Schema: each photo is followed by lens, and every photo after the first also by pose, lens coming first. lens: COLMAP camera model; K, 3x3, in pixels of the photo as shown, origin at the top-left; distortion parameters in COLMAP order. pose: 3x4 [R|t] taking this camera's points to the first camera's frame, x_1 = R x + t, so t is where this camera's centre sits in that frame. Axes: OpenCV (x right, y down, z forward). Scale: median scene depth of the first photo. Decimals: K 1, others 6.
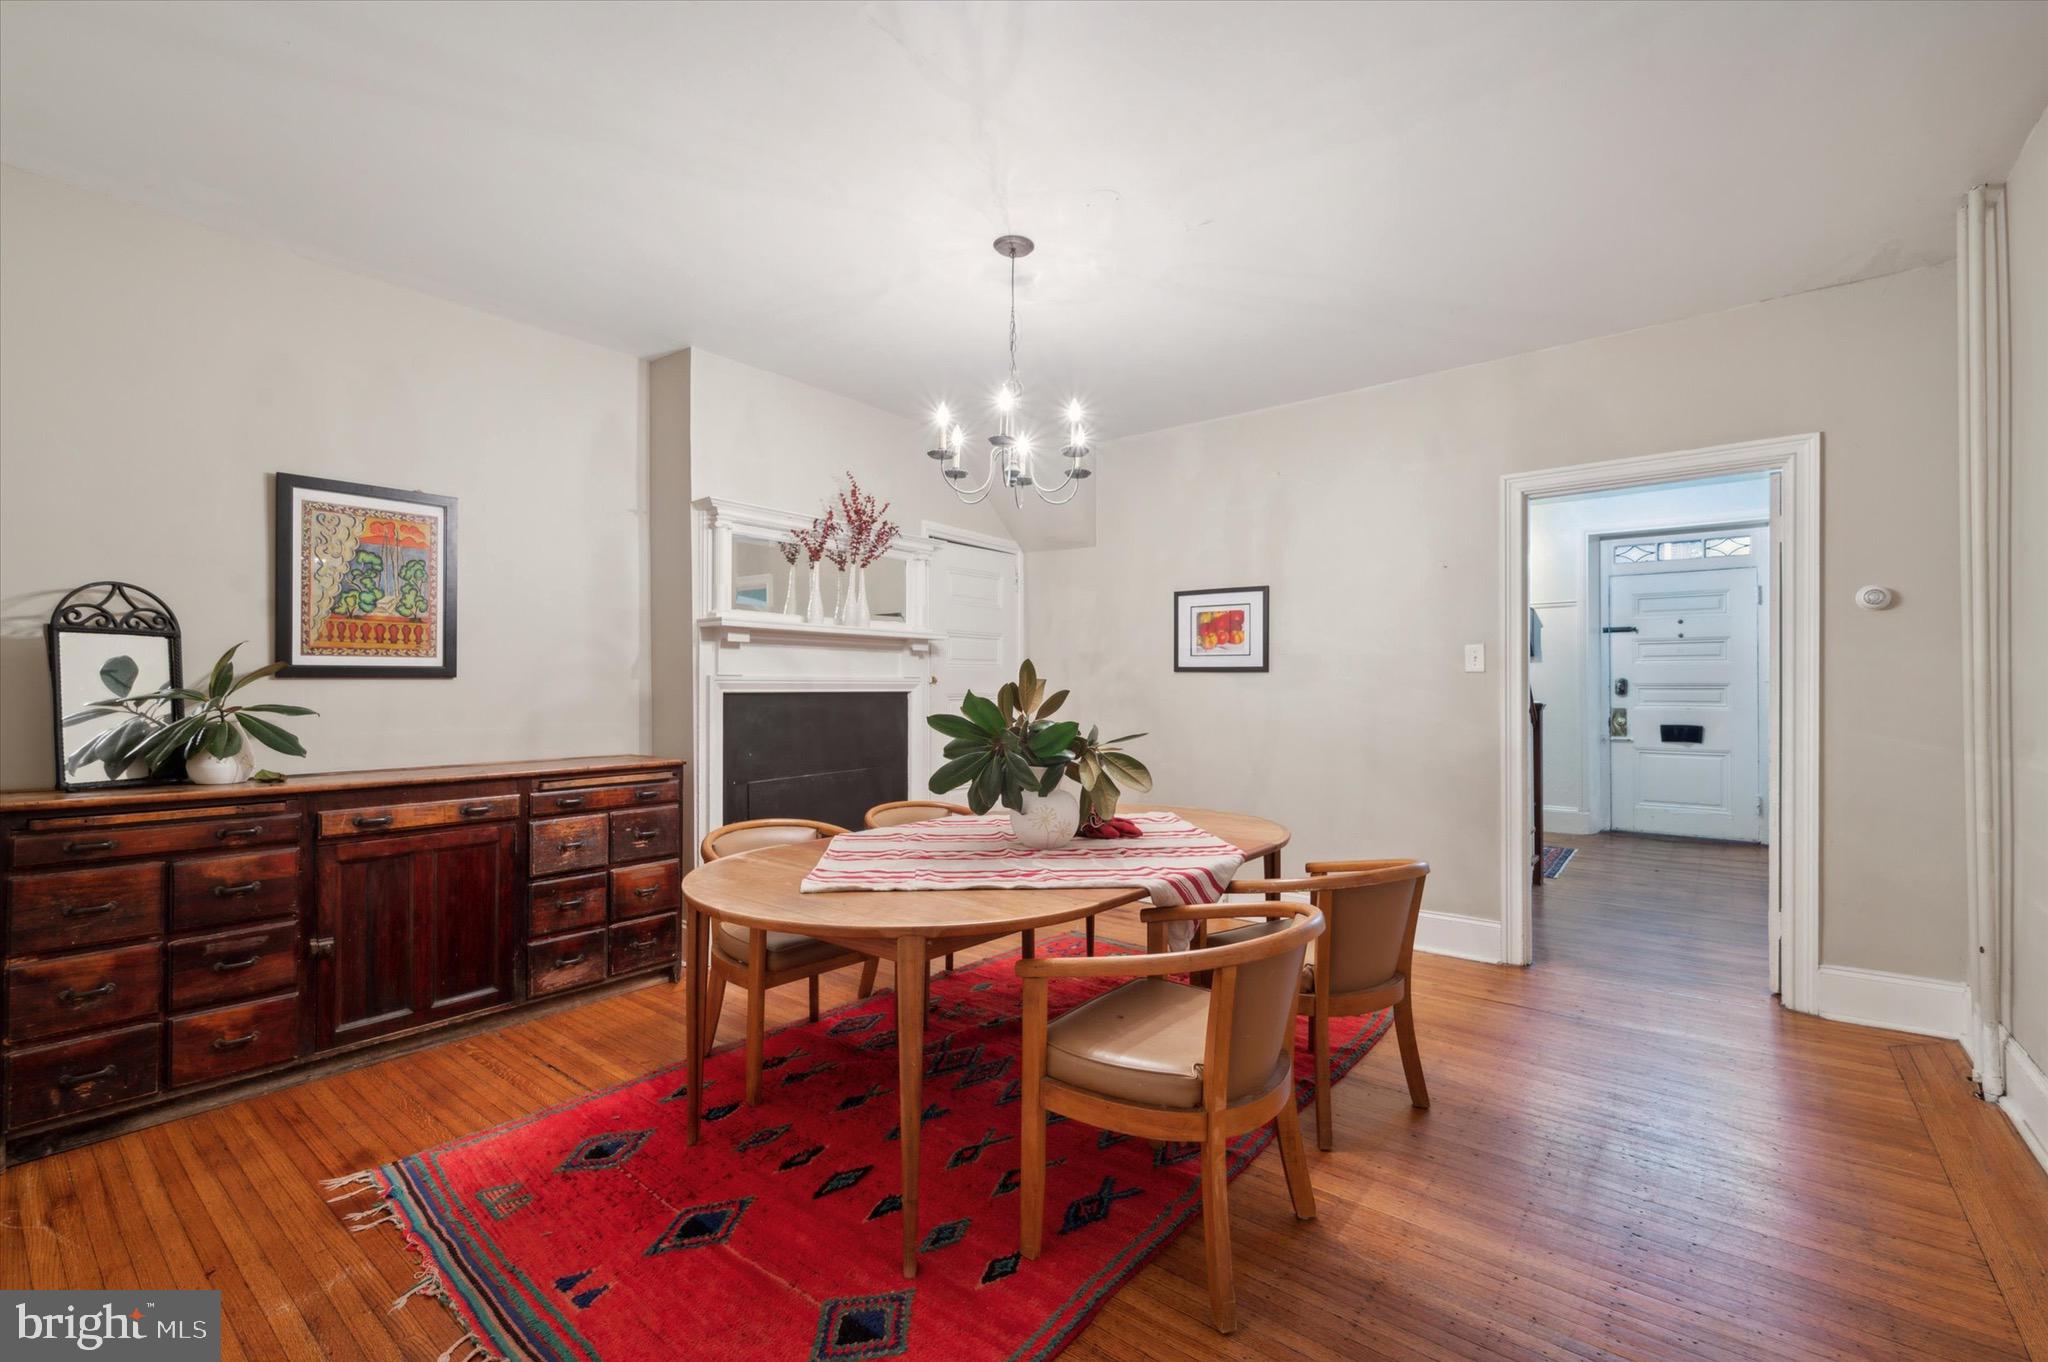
lens RADIAL K [[874.5, 0, 1024.0], [0, 874.5, 681.0], [0, 0, 1]] dist [0.000957, 0.000095]
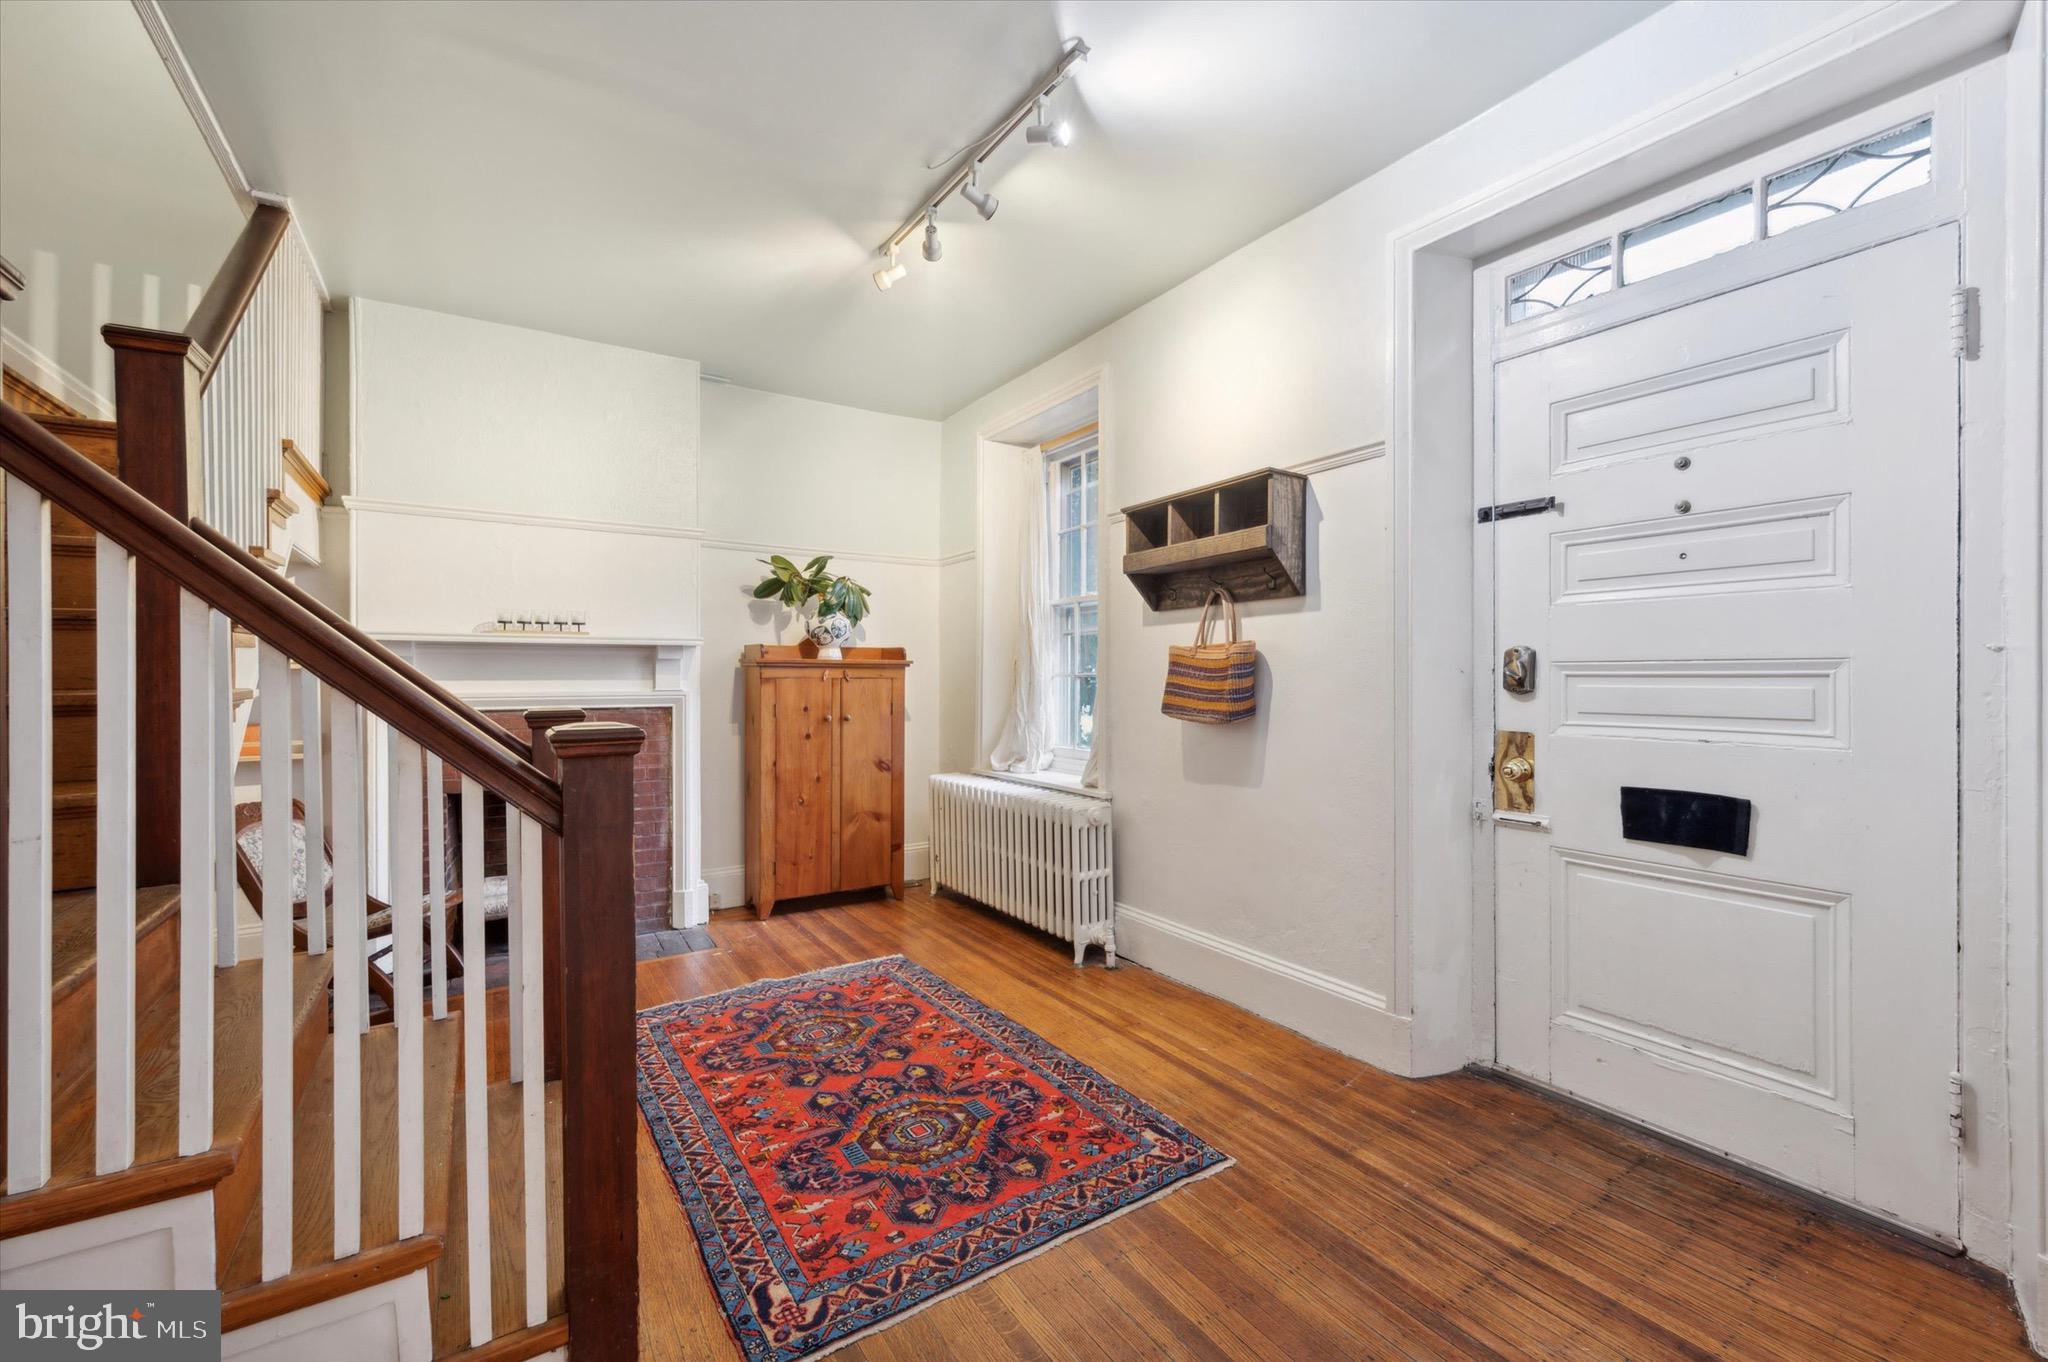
lens RADIAL K [[837.8, 0, 1019.2], [0, 837.8, 683.7], [0, 0, 1]] dist [0.001491, 0.000092]
pose [[0.946107, 0.003004, -0.323840, 0.606987], [0.001751, 0.999895, 0.014390, 0.006406], [0.323849, -0.014182, 0.946002, 0.620750]]
